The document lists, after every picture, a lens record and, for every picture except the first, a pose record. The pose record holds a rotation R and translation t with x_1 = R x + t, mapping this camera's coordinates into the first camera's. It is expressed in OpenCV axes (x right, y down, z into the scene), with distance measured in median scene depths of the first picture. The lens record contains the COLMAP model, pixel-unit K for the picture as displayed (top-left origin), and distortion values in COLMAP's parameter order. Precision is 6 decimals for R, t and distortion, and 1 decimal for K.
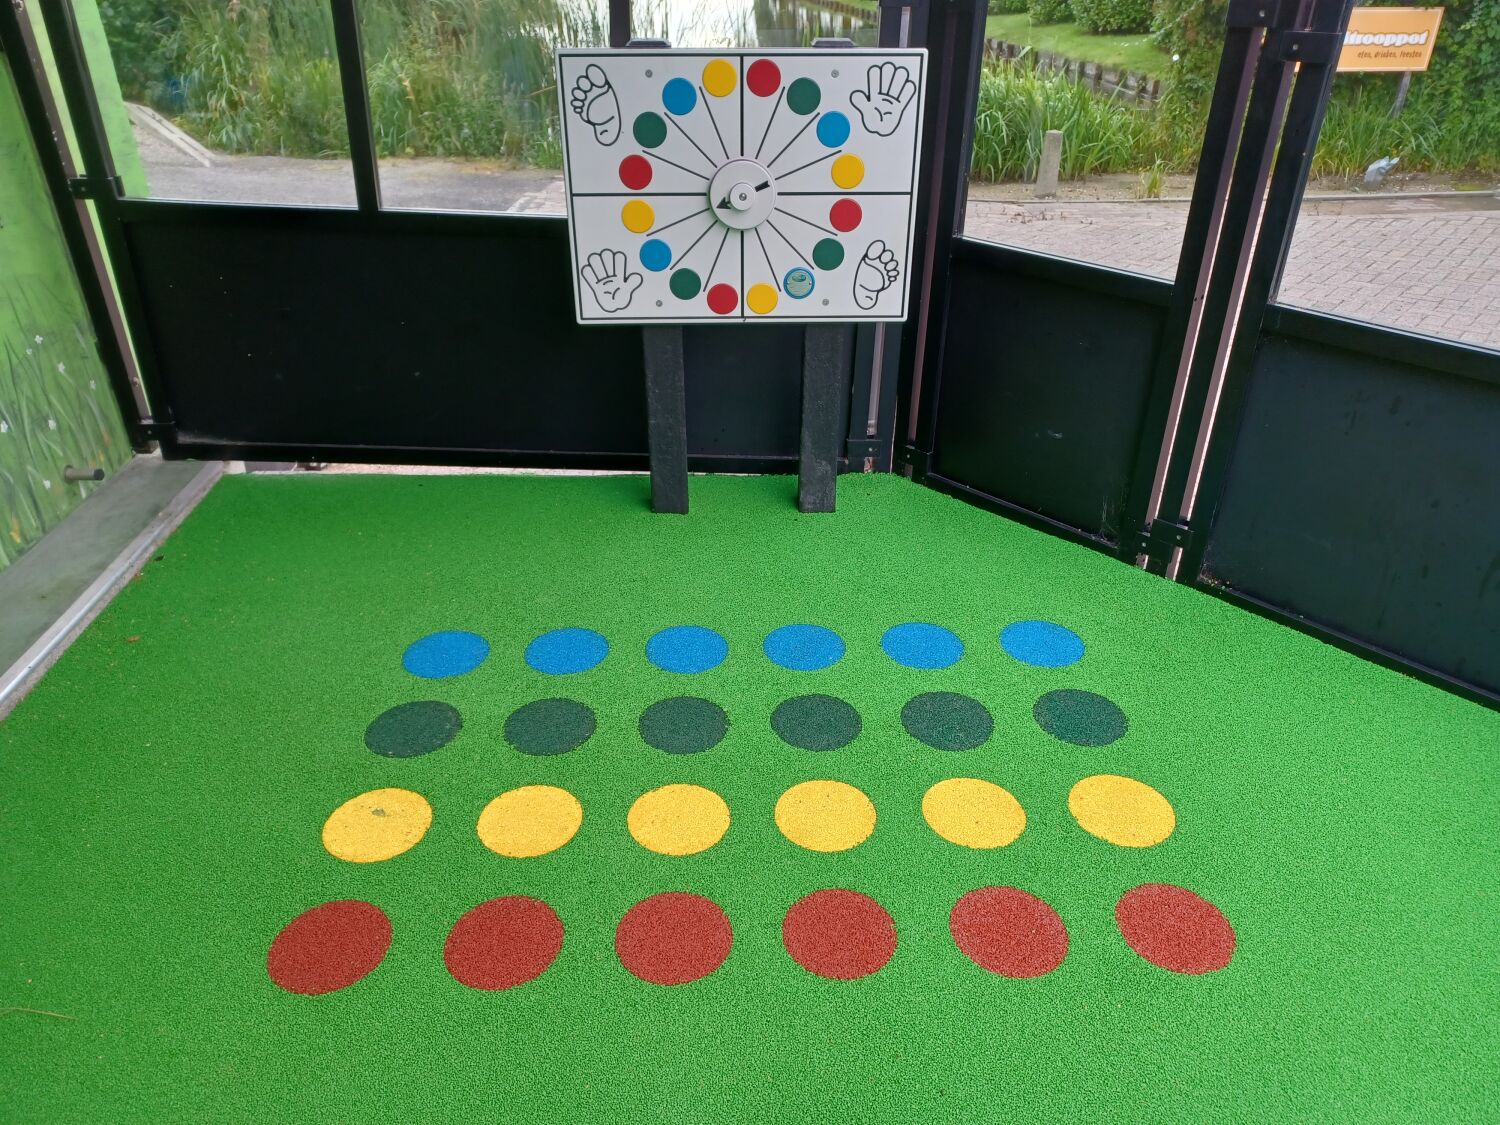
lens RADIAL K [[1091.1, 0, 759.6], [0, 1091.1, 560.8], [0, 0, 1]] dist [0.095824, -0.121760]
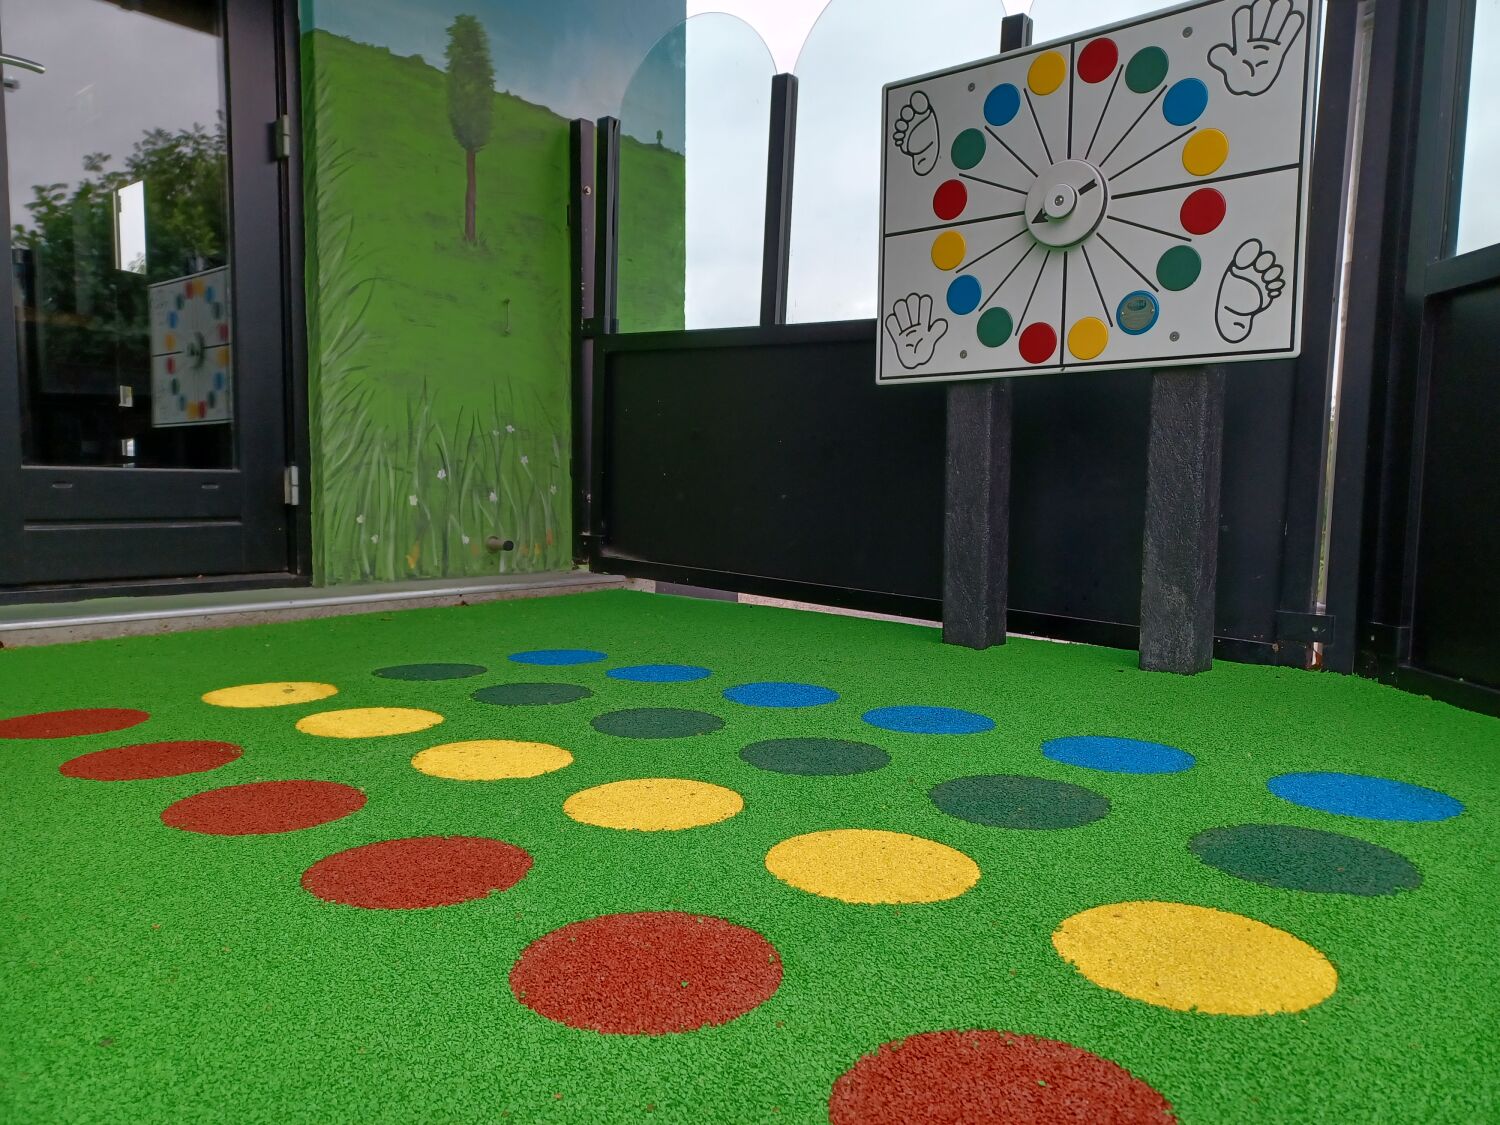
lens RADIAL K [[1102.2, 0, 750.0], [0, 1102.2, 562.5], [0, 0, 1]] dist [0.060031, -0.067109]
pose [[0.735027, 0.051239, -0.676099, 0.357444], [-0.345739, 0.886090, -0.308720, 0.210566], [0.583266, 0.460672, 0.669016, 0.441398]]
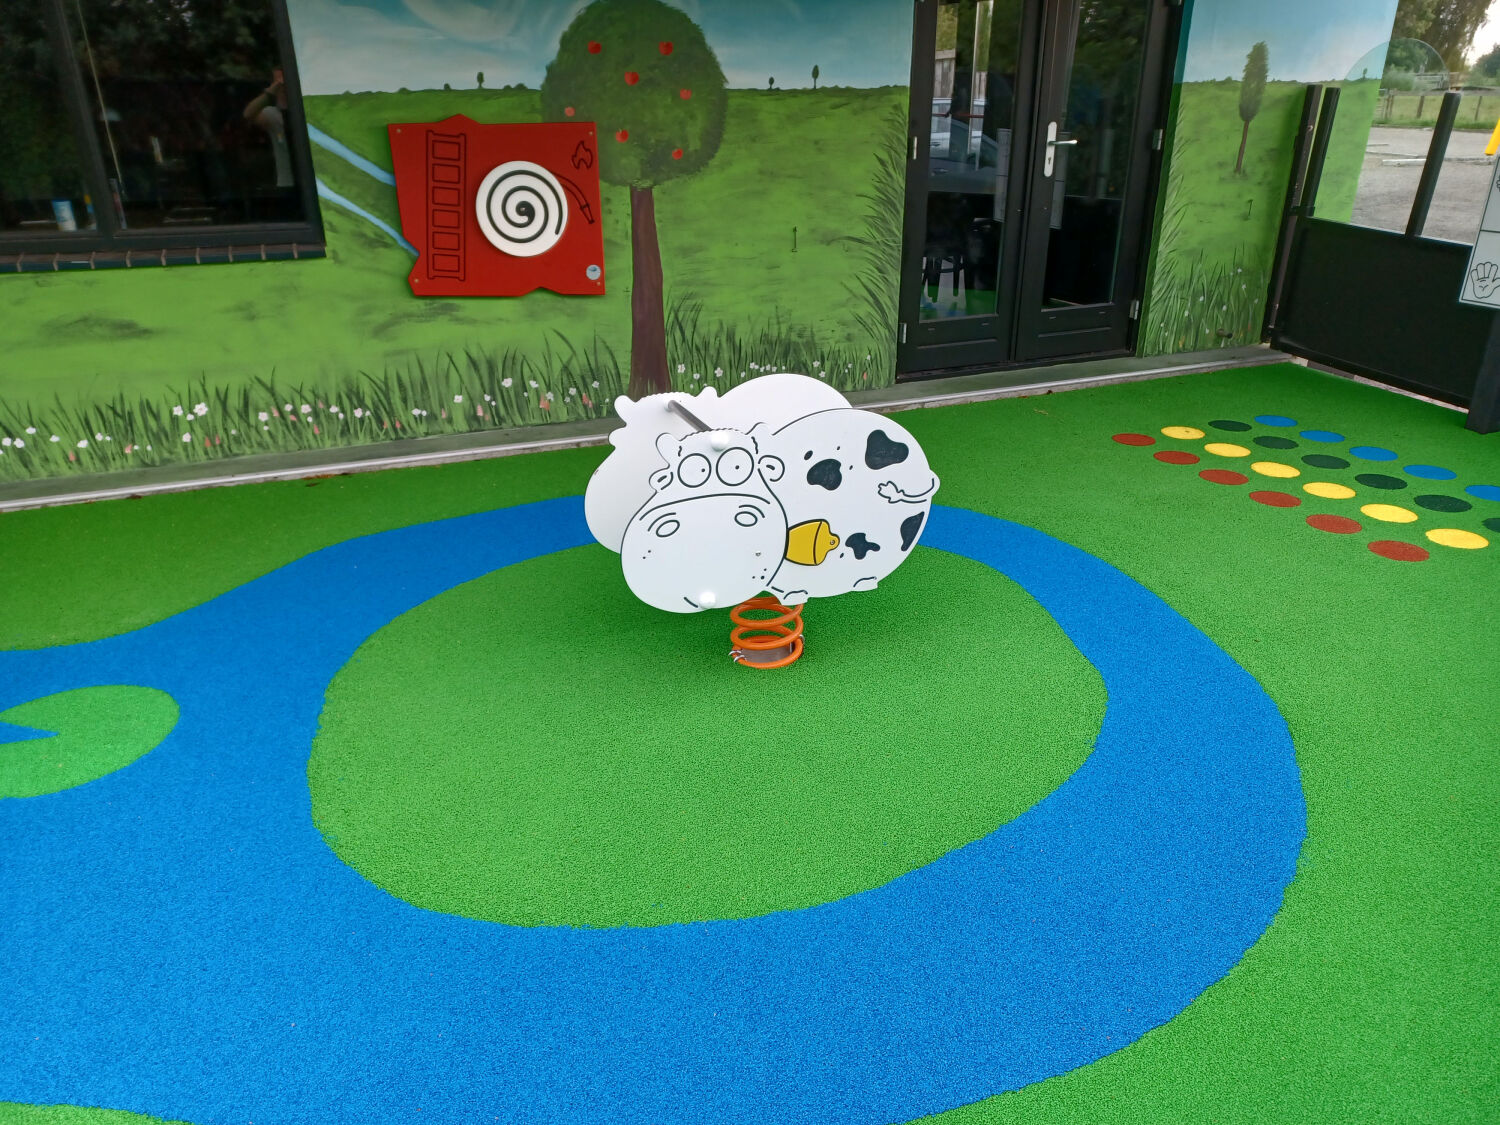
lens RADIAL K [[1105.7, 0, 758.5], [0, 1105.7, 574.9], [0, 0, 1]] dist [0.024892, -0.004725]
pose [[0.345194, 0.379649, -0.858317, 1.199064], [-0.462741, 0.864492, 0.196277, 0.347076], [0.816524, 0.329424, 0.474097, -0.659510]]
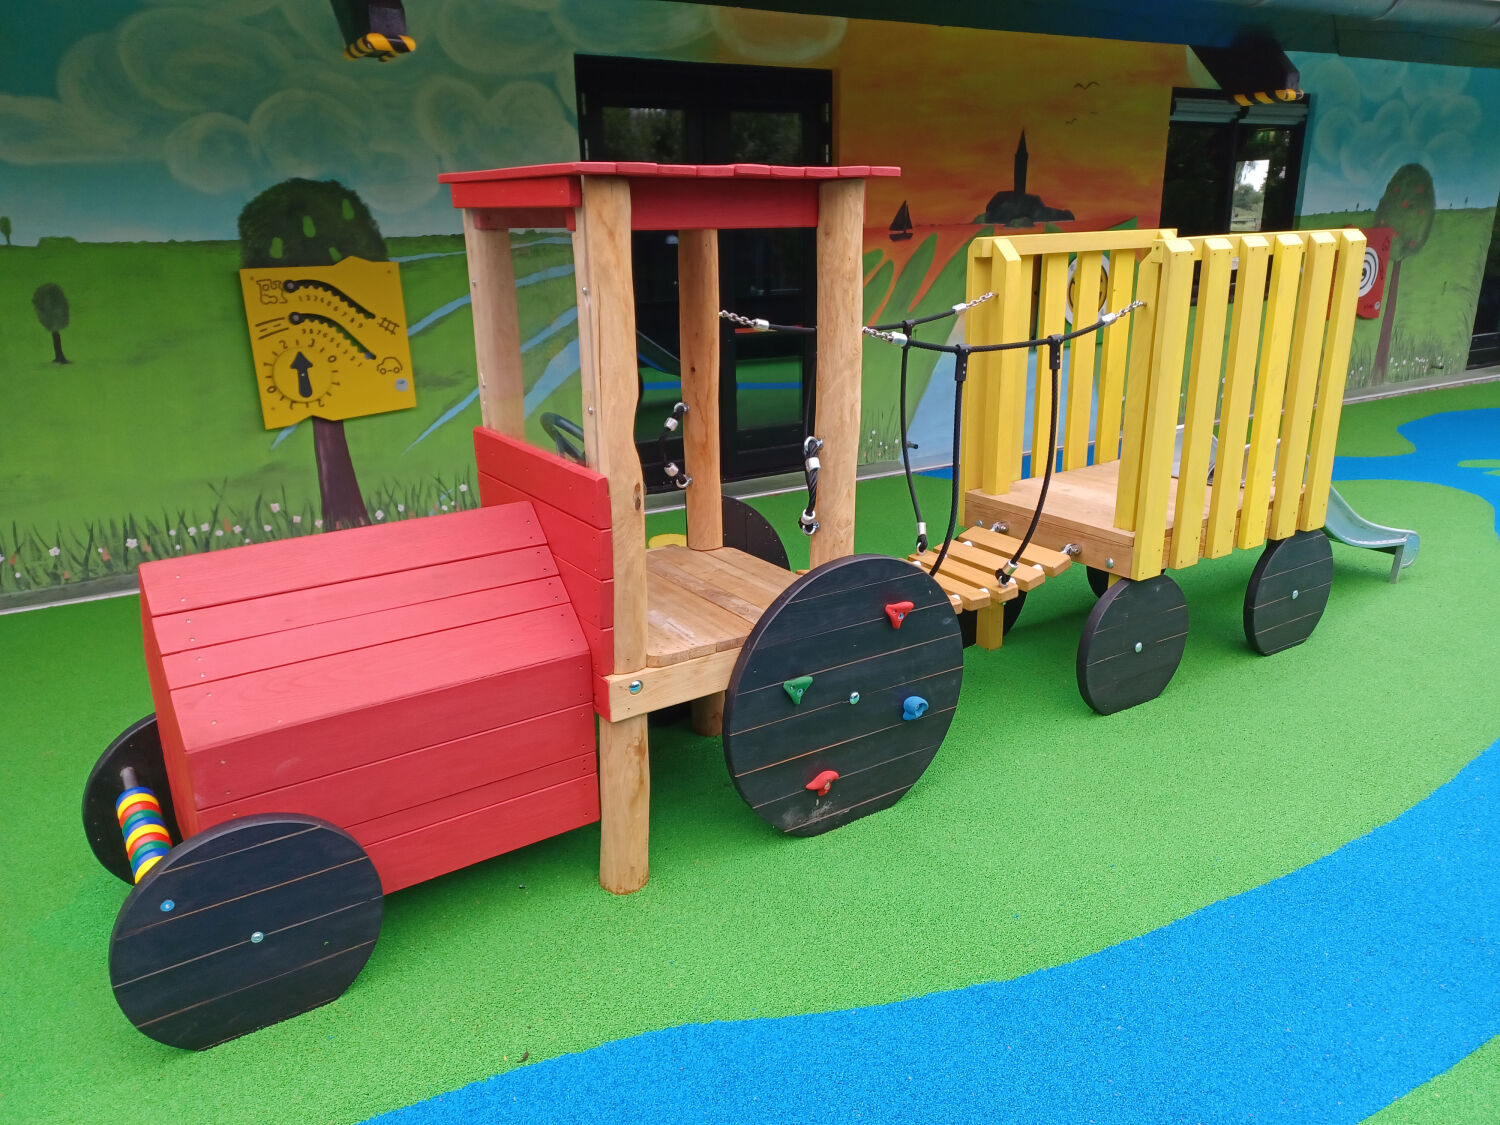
lens RADIAL K [[1099.3, 0, 750.0], [0, 1099.3, 562.5], [0, 0, 1]] dist [0.024610, -0.004887]
pose [[0.480814, 0.259280, -0.837611, 1.447848], [-0.422854, 0.905420, 0.037539, 1.764940], [0.768123, 0.336138, 0.544976, -3.179254]]
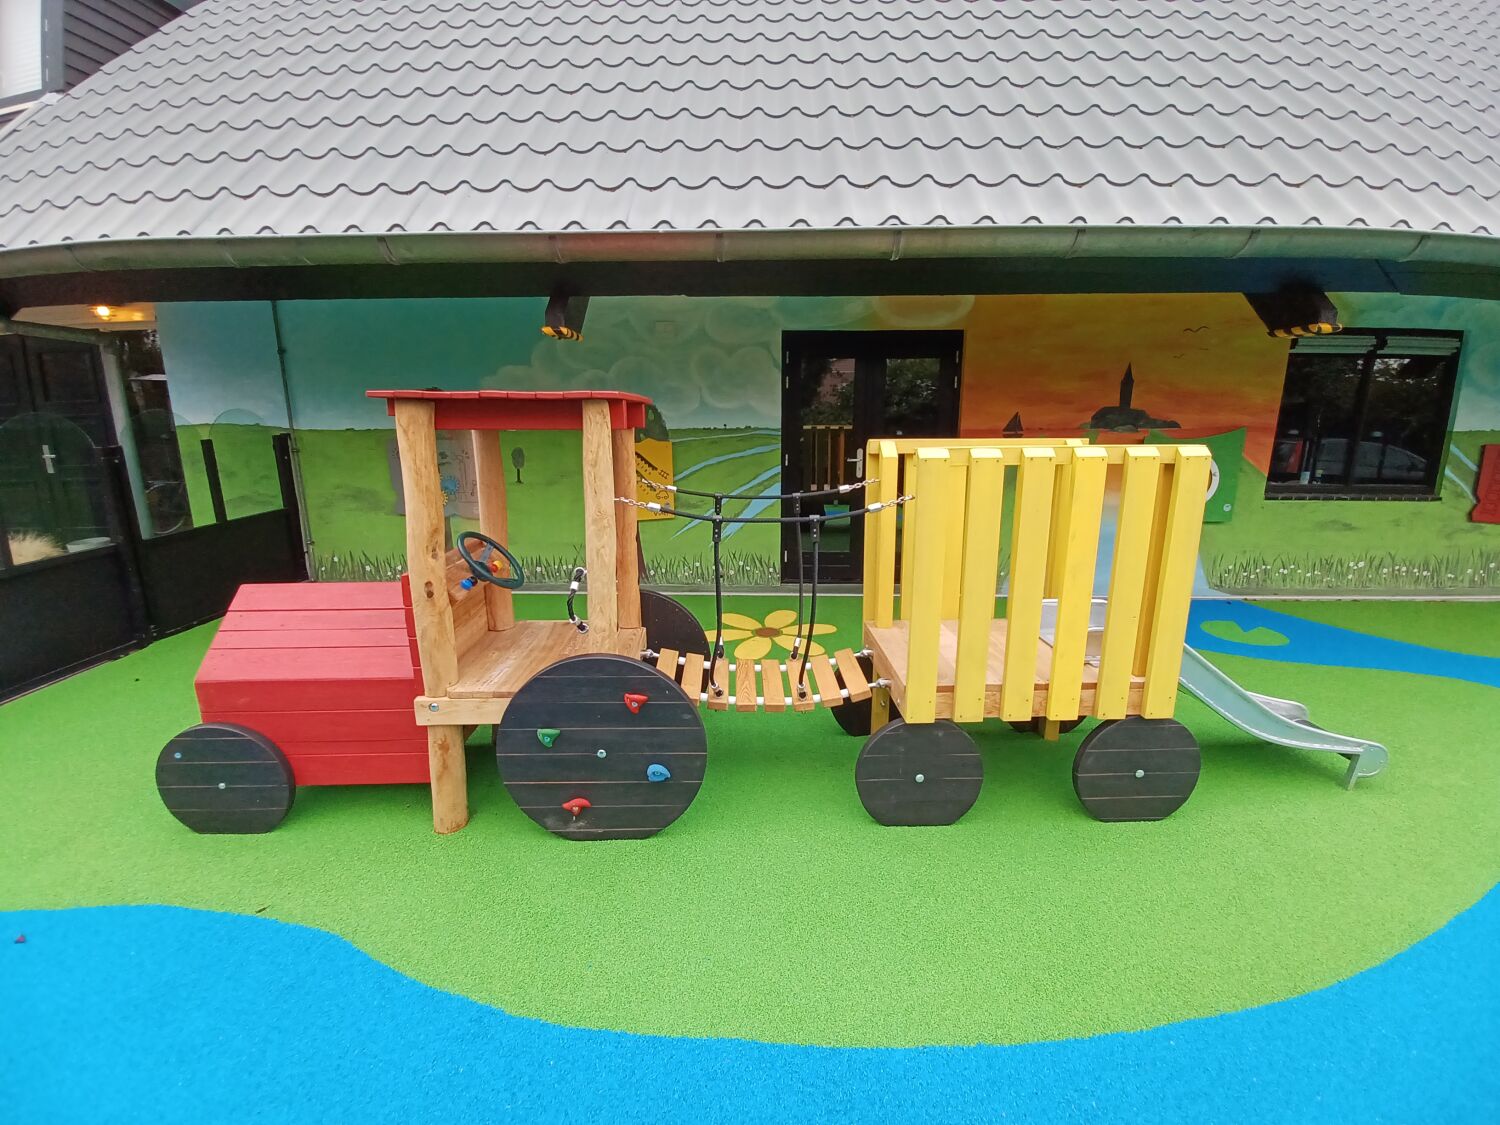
lens RADIAL K [[601.5, 0, 754.5], [0, 601.5, 533.8], [0, 0, 1]] dist [0.002547, -0.009789]
pose [[-0.054471, 0.190863, -0.980104, 1.382333], [-0.494759, 0.847436, 0.192525, 1.373938], [0.867321, 0.495403, 0.048270, -2.505693]]
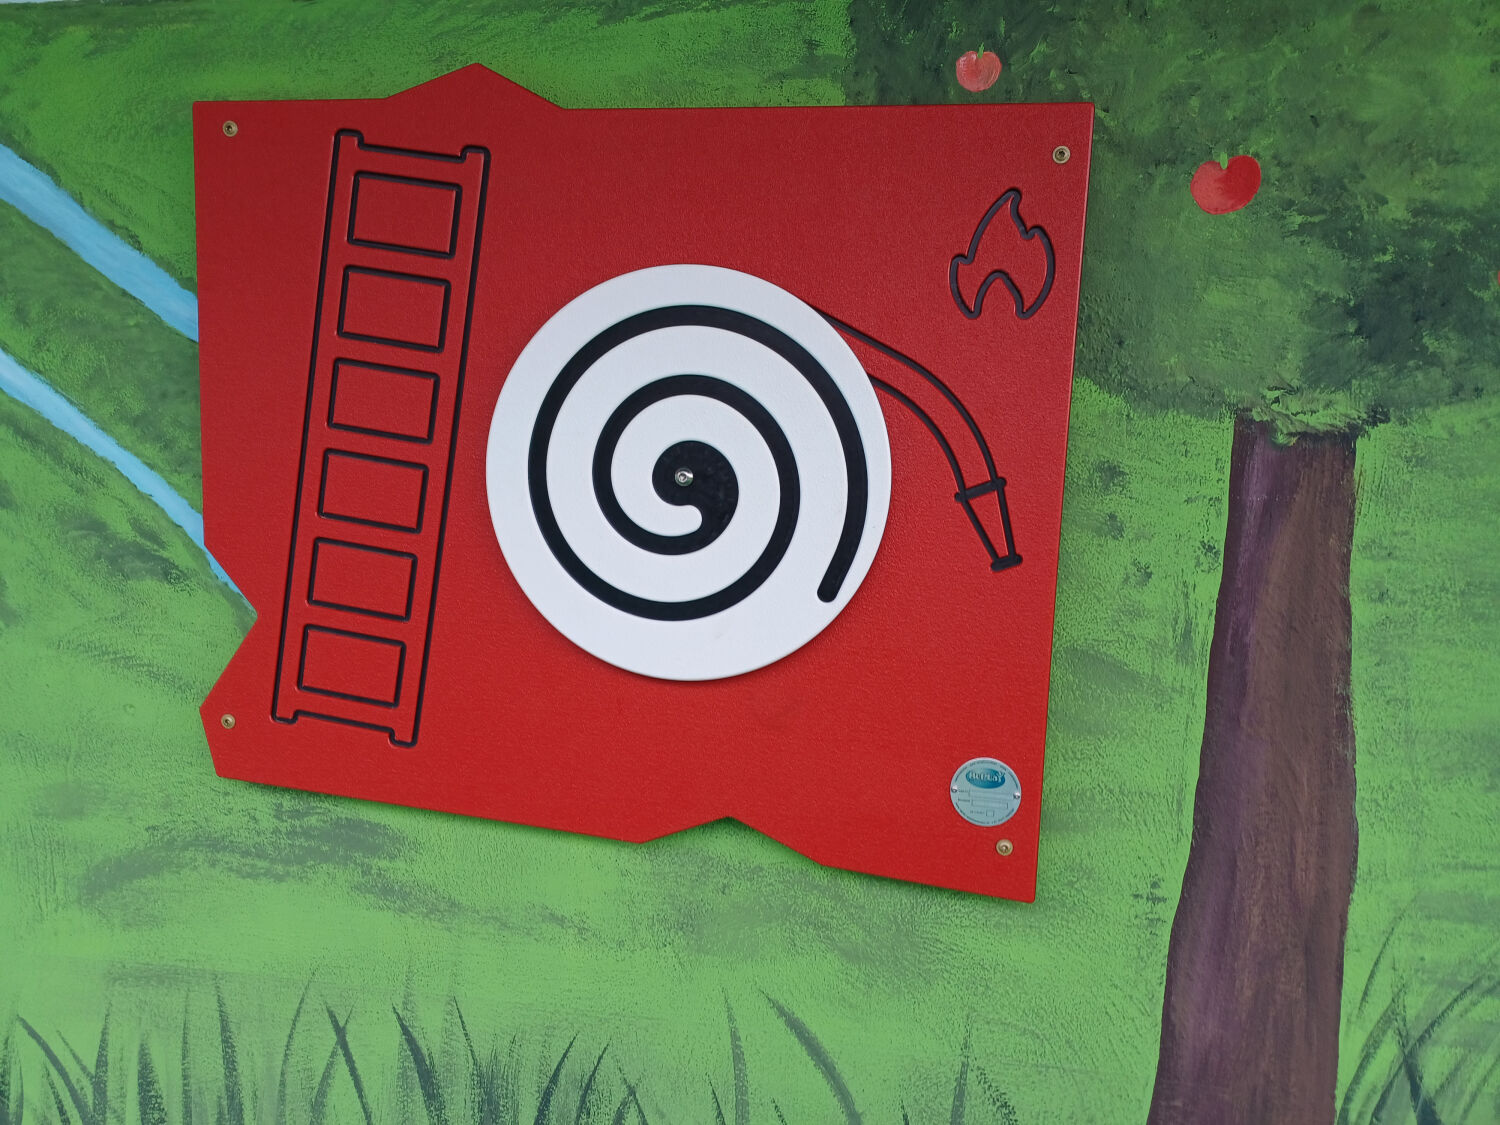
lens RADIAL K [[1101.0, 0, 750.0], [0, 1101.0, 562.5], [0, 0, 1]] dist [0.042763, 0.000210]
pose [[-0.185528, 0.096515, -0.977888, -0.258131], [-0.522000, 0.833455, 0.181295, 0.308913], [0.832523, 0.544093, -0.104249, -0.254840]]
